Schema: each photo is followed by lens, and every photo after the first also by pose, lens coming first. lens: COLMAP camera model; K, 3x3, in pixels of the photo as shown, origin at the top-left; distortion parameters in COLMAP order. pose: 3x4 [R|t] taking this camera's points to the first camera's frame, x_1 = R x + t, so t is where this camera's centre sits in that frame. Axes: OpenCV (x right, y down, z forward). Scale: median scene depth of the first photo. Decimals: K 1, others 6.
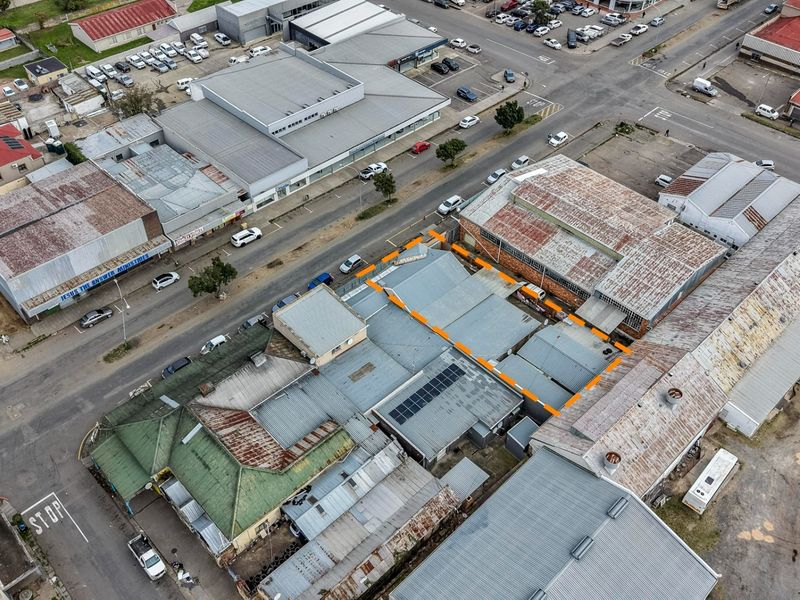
lens RADIAL K [[709.7, 0, 398.5], [0, 709.7, 299.6], [0, 0, 1]] dist [0.078410, -0.149847]
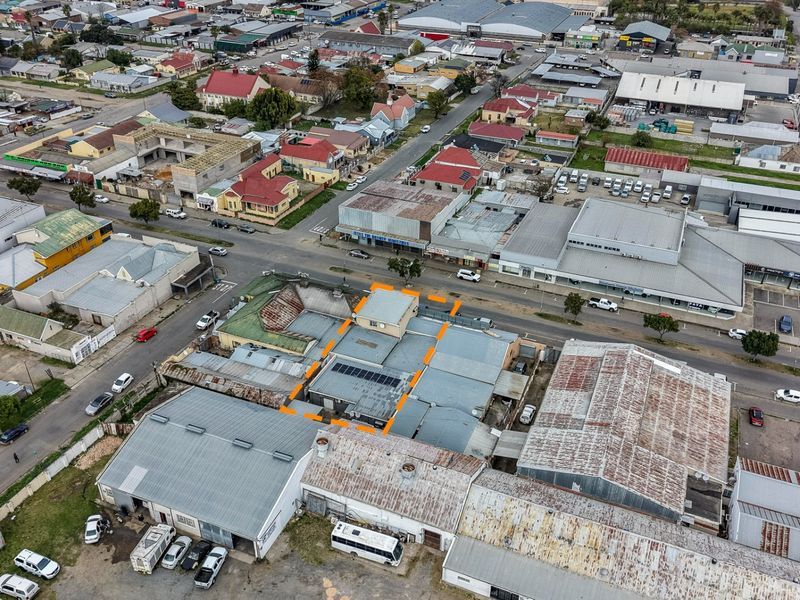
lens RADIAL K [[709.7, 0, 398.5], [0, 709.7, 299.6], [0, 0, 1]] dist [0.078410, -0.149847]
pose [[0.395259, 0.473266, -0.787267, 0.899623], [-0.649703, 0.749905, 0.124613, -0.152649], [0.649351, 0.462235, 0.603889, 0.164110]]
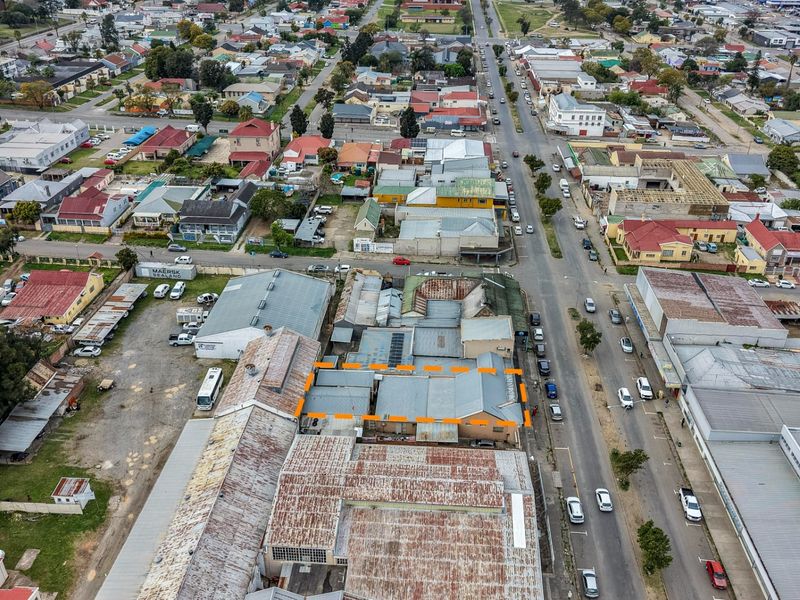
lens RADIAL K [[709.7, 0, 398.5], [0, 709.7, 299.6], [0, 0, 1]] dist [0.078410, -0.149847]
pose [[-0.738158, 0.311826, -0.598236, 0.779200], [-0.484676, 0.371705, 0.791786, -0.945455], [0.469267, 0.874414, -0.123242, 0.957265]]
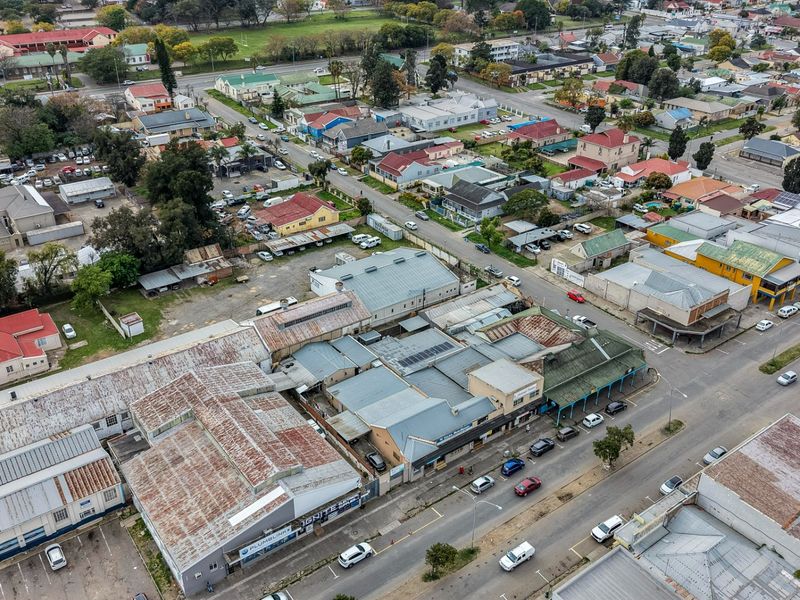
lens RADIAL K [[709.7, 0, 398.5], [0, 709.7, 299.6], [0, 0, 1]] dist [0.078410, -0.149847]
pose [[-0.991672, -0.074700, 0.104914, -0.040619], [0.079311, 0.287613, 0.954457, -1.140221], [-0.101472, 0.954829, -0.279293, 1.144741]]
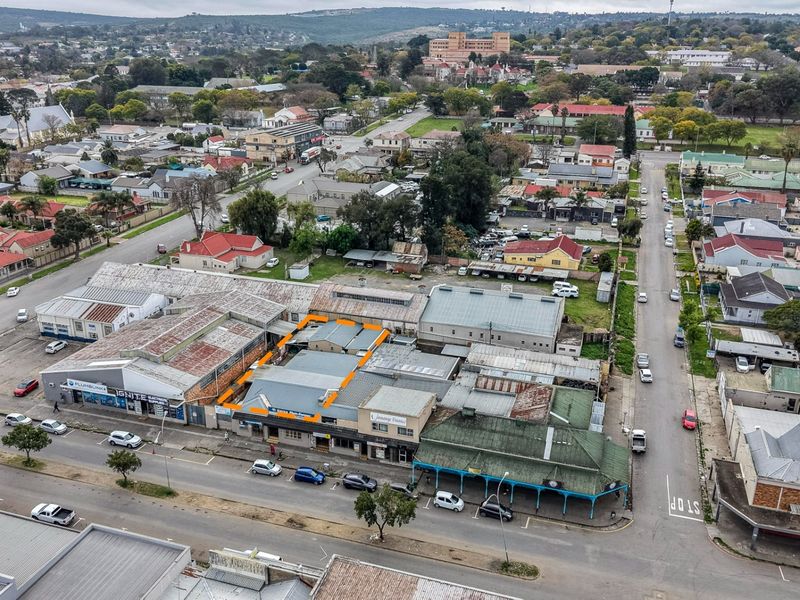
lens RADIAL K [[709.2, 0, 399.0], [0, 709.2, 298.5], [0, 0, 1]] dist [0.109938, -0.260741]
pose [[-0.477030, -0.313469, 0.821084, -0.861514], [0.608853, 0.555878, 0.565949, -0.606980], [-0.633830, 0.769894, -0.074314, 0.884942]]
